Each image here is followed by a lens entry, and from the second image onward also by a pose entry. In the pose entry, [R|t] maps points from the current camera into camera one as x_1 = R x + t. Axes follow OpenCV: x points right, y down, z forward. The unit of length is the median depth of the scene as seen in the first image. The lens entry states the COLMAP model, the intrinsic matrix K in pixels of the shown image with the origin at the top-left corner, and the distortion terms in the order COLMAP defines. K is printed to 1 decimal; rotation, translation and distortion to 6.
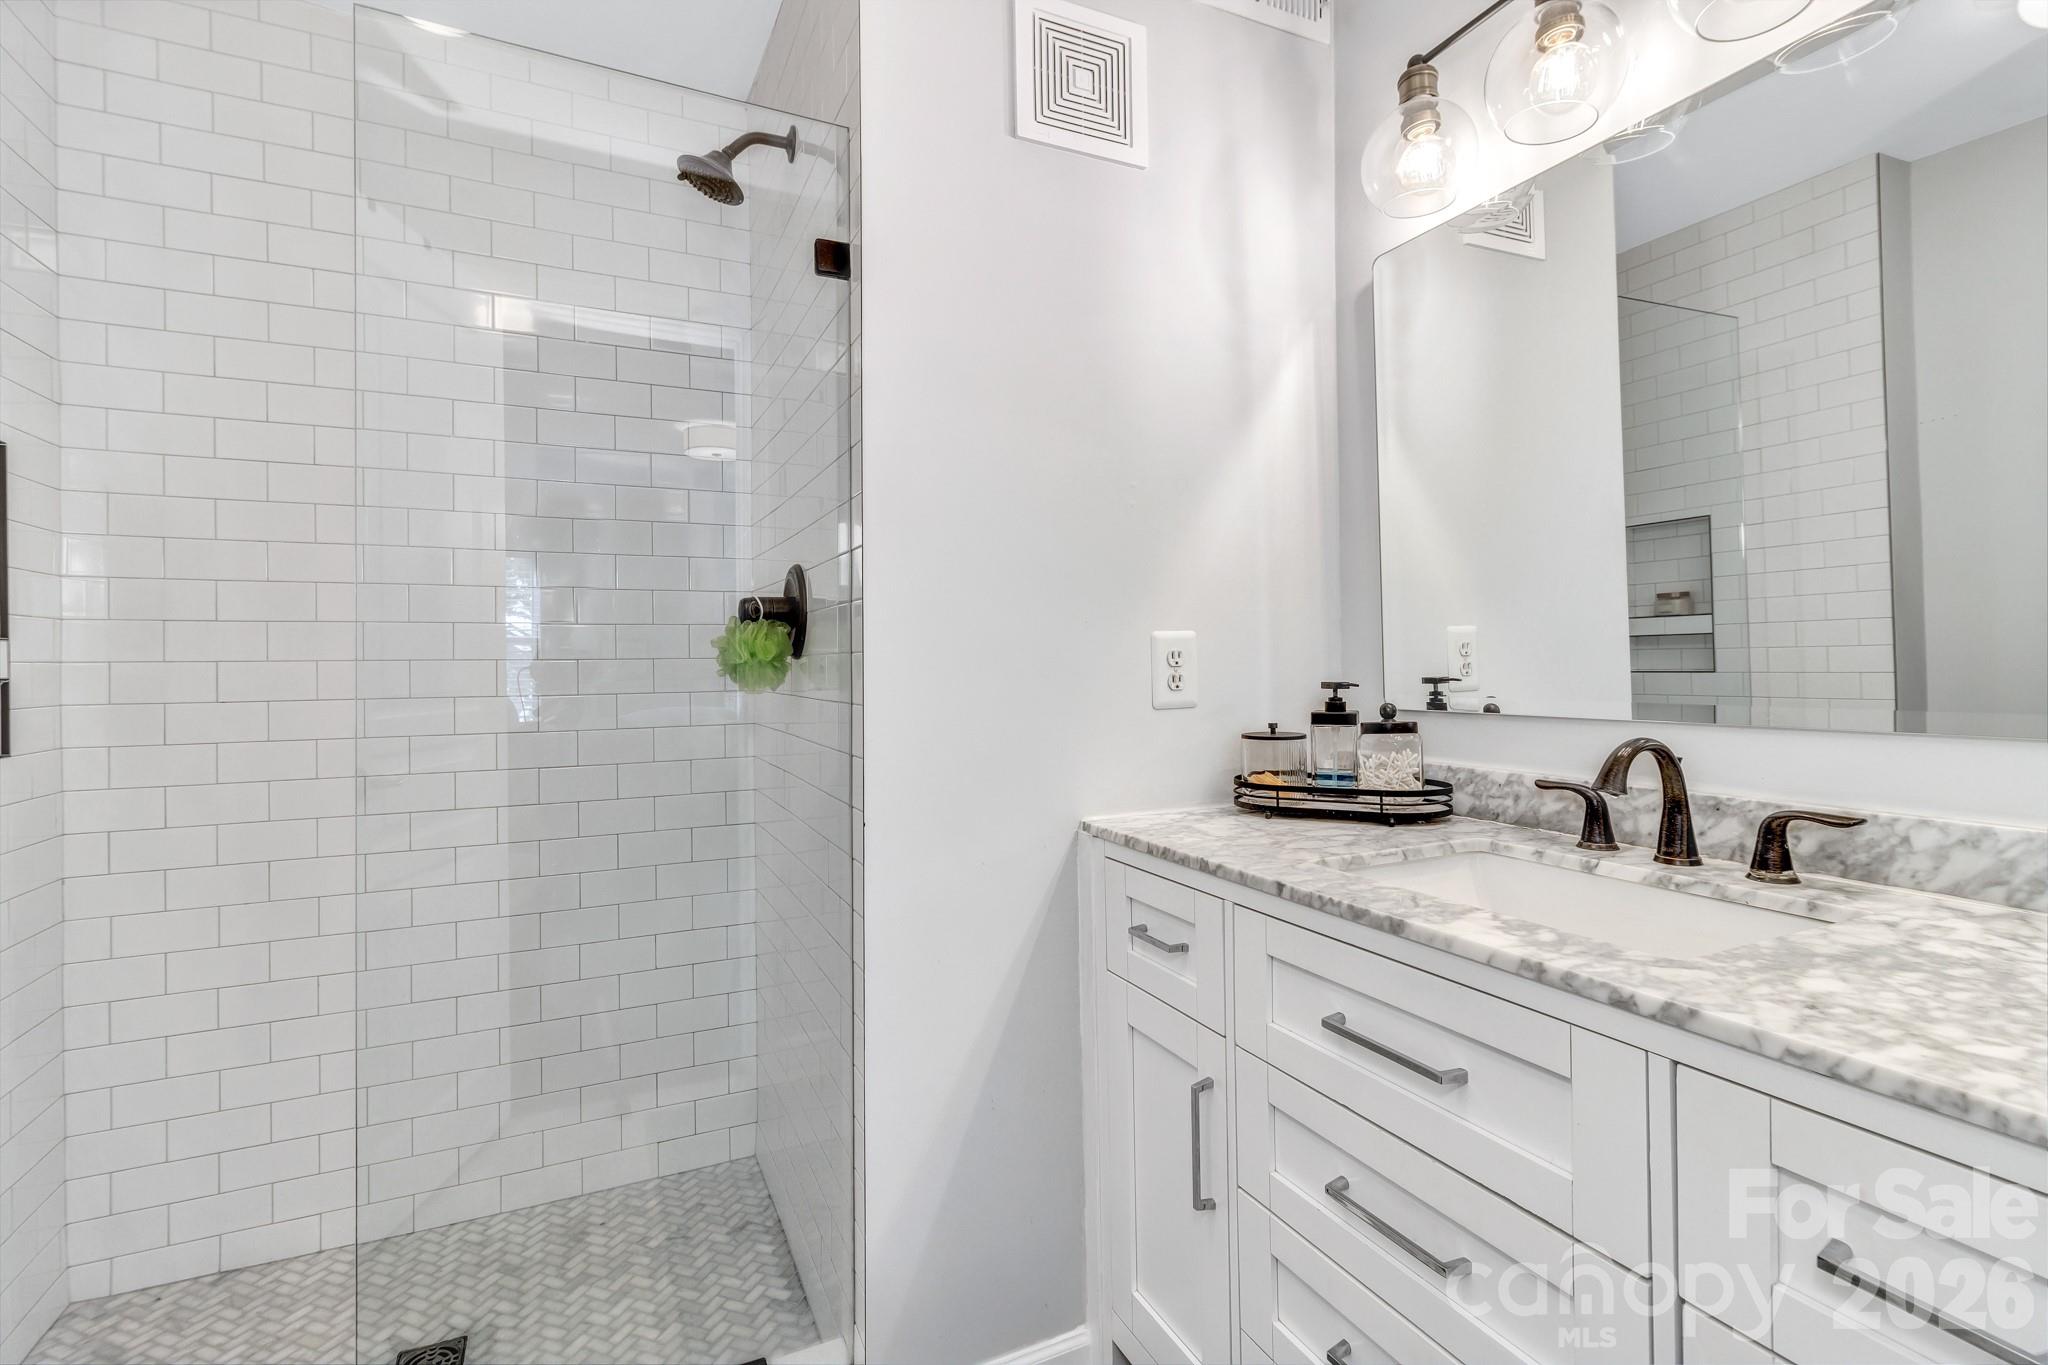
lens RADIAL K [[967.7, 0, 1026.6], [0, 967.7, 651.1], [0, 0, 1]] dist [0.004984, 0.000855]
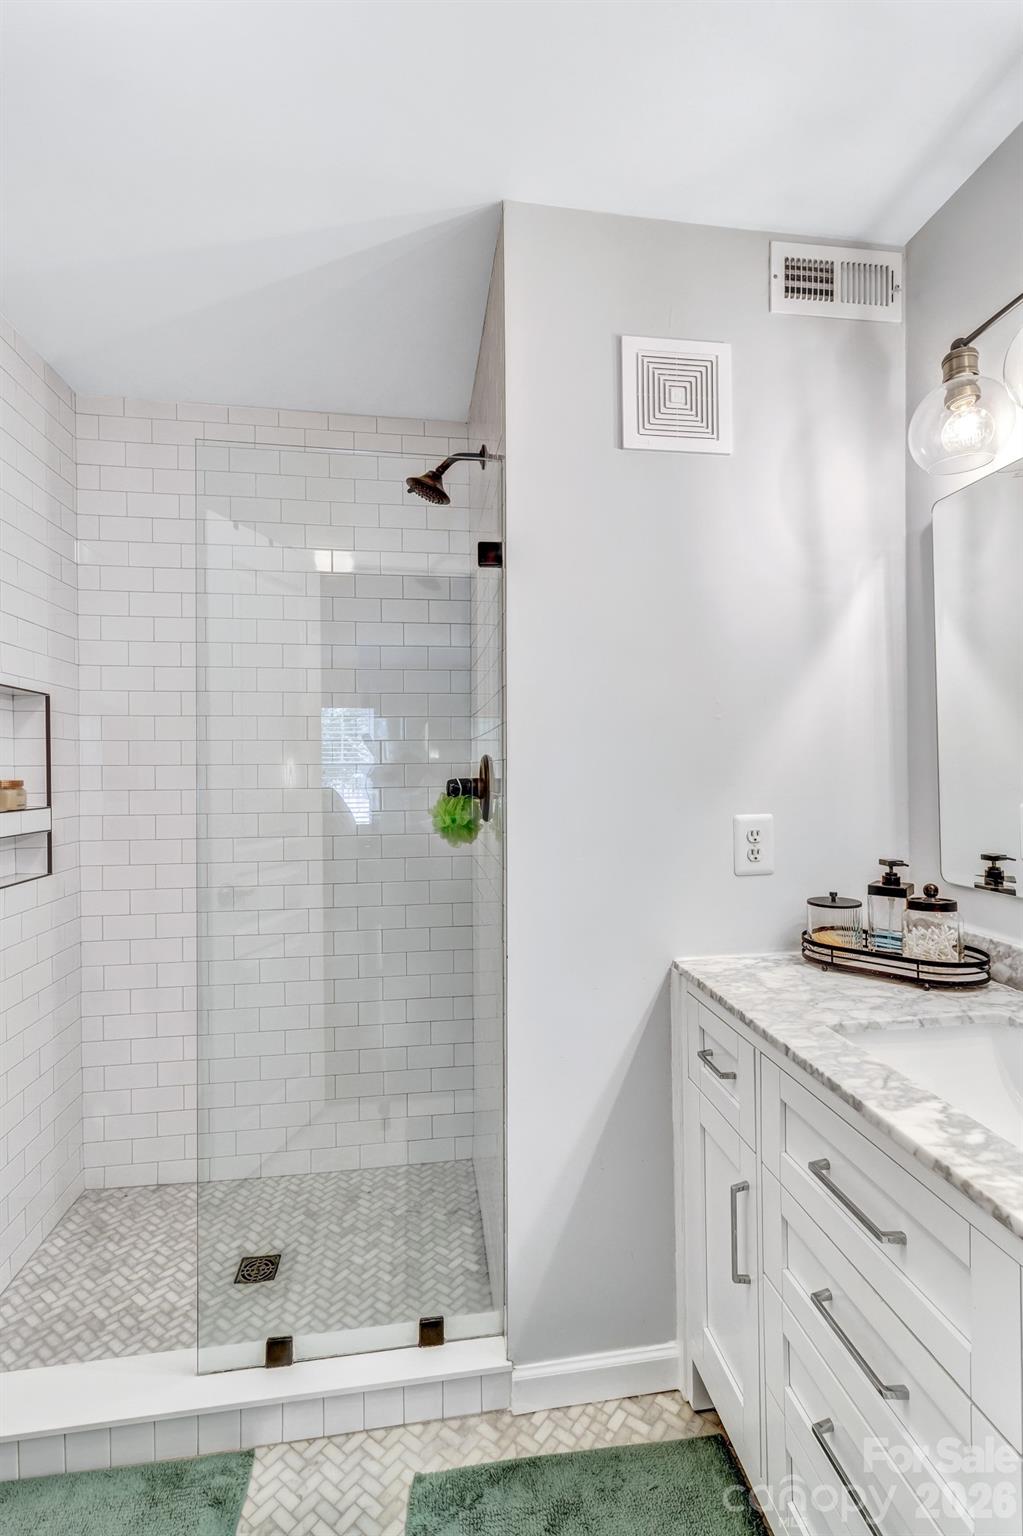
lens RADIAL K [[735.0, 0, 511.5], [0, 735.0, 768.0], [0, 0, 1]] dist [0.007875, 0.000222]
pose [[0.956297, -0.000183, -0.292397, 0.130617], [0.002566, 0.999967, 0.007764, -0.090242], [0.292386, -0.008174, 0.956265, -0.023350]]
